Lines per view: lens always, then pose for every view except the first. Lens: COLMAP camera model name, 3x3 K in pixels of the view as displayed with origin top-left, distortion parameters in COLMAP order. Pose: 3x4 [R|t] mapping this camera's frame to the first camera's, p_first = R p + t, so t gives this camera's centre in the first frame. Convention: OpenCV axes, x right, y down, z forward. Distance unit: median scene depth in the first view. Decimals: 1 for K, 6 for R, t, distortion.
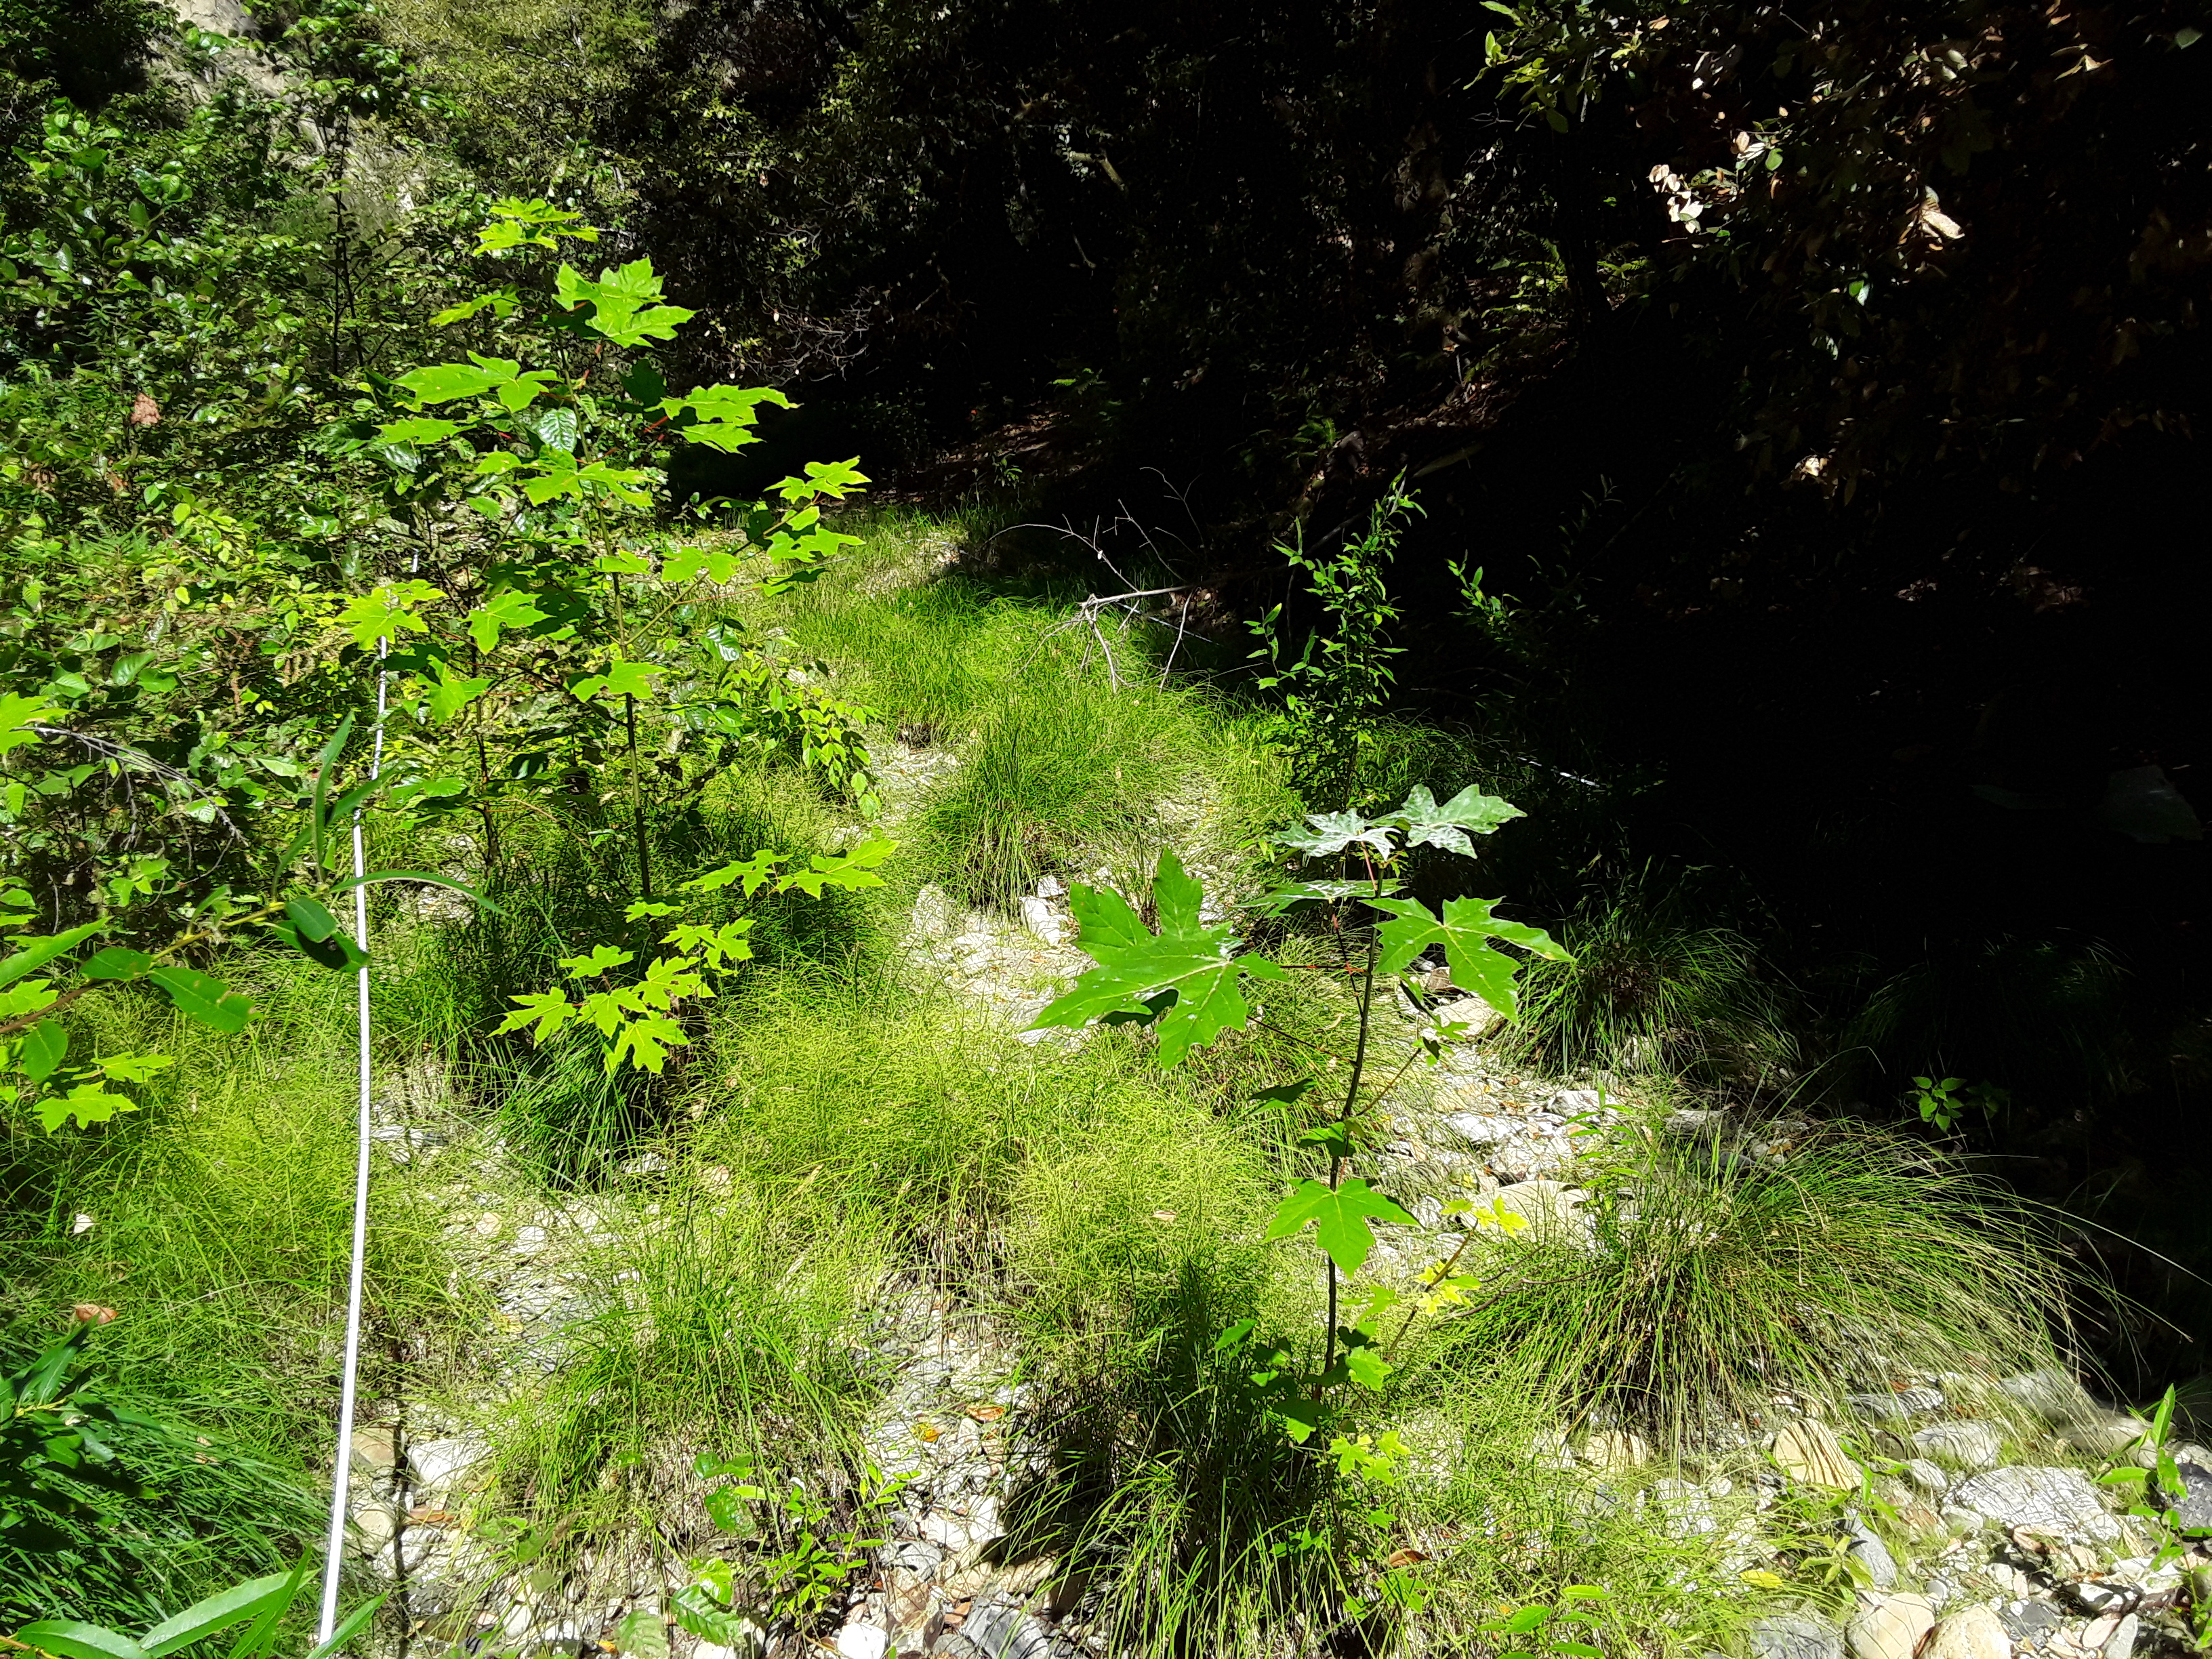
lens RADIAL K [[1809.0, 0, 1088.7], [0, 1809.0, 835.3], [0, 0, 1]] dist [0.046388, -0.004426]
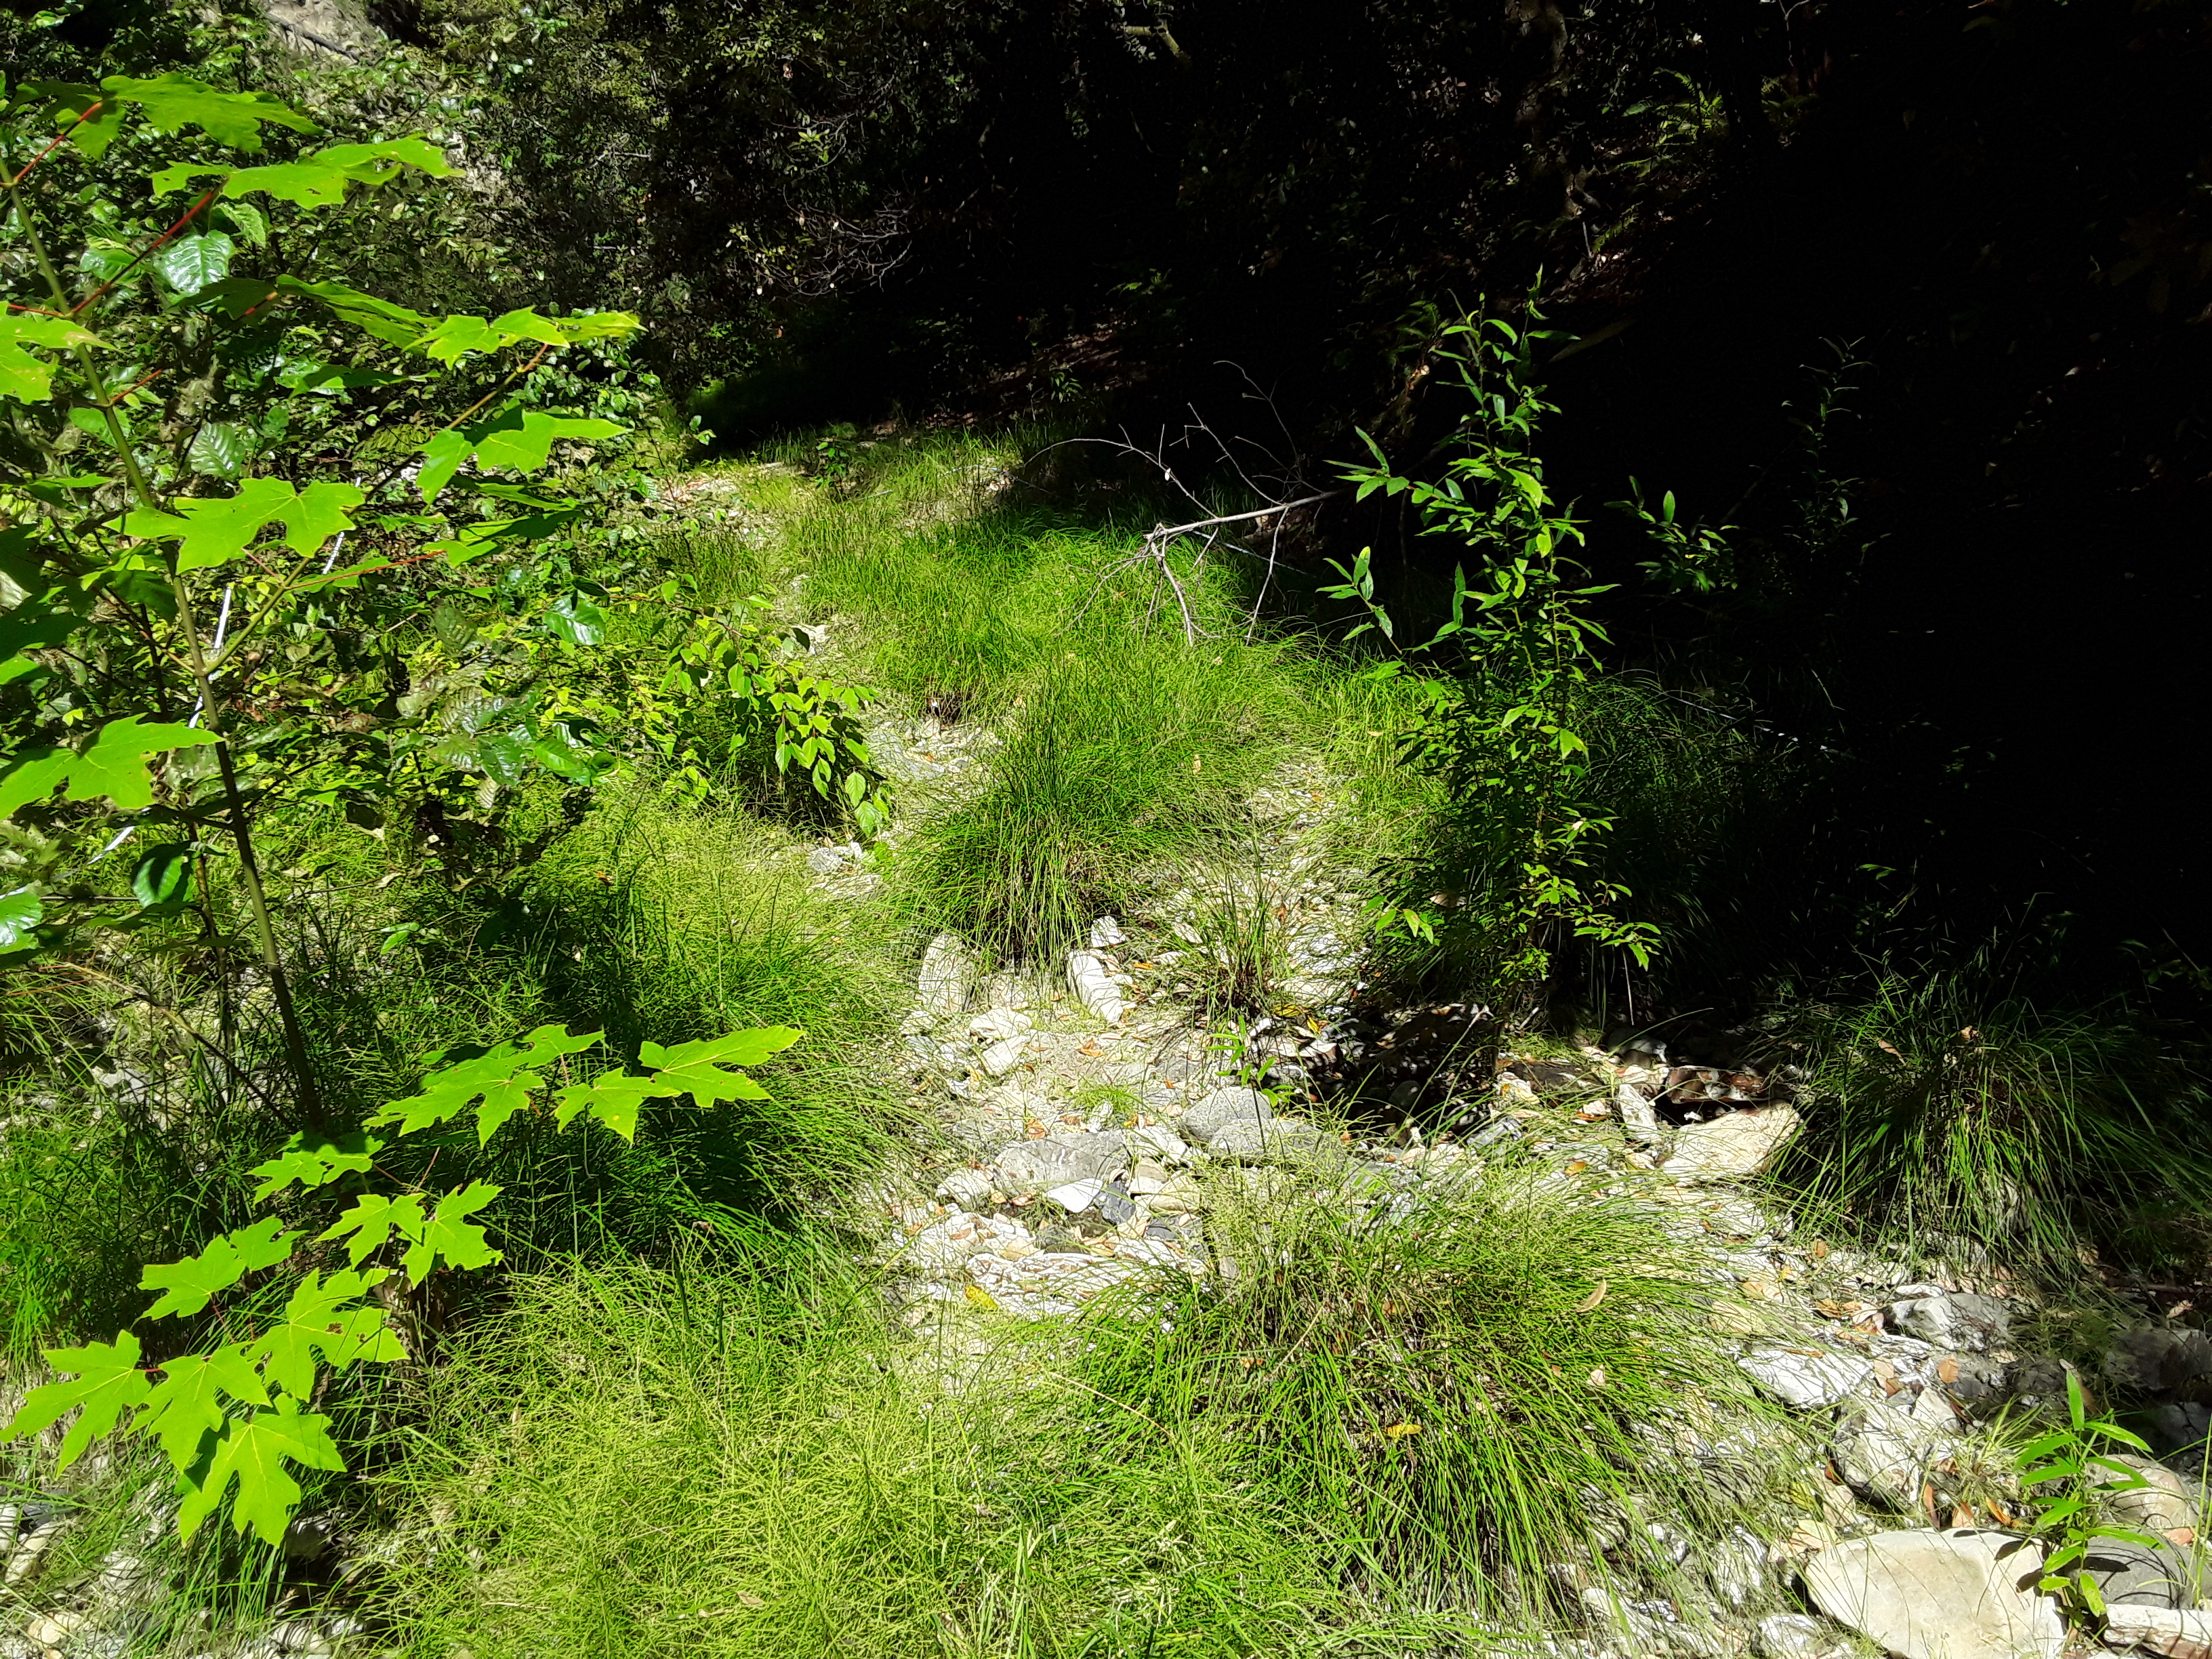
lens RADIAL K [[1809.0, 0, 1125.4], [0, 1809.0, 819.7], [0, 0, 1]] dist [0.046388, -0.004426]
pose [[0.998917, -0.035442, -0.030159, 0.008259], [0.036420, 0.998807, 0.032523, -0.035641], [0.028970, -0.033586, 0.999016, 0.245374]]
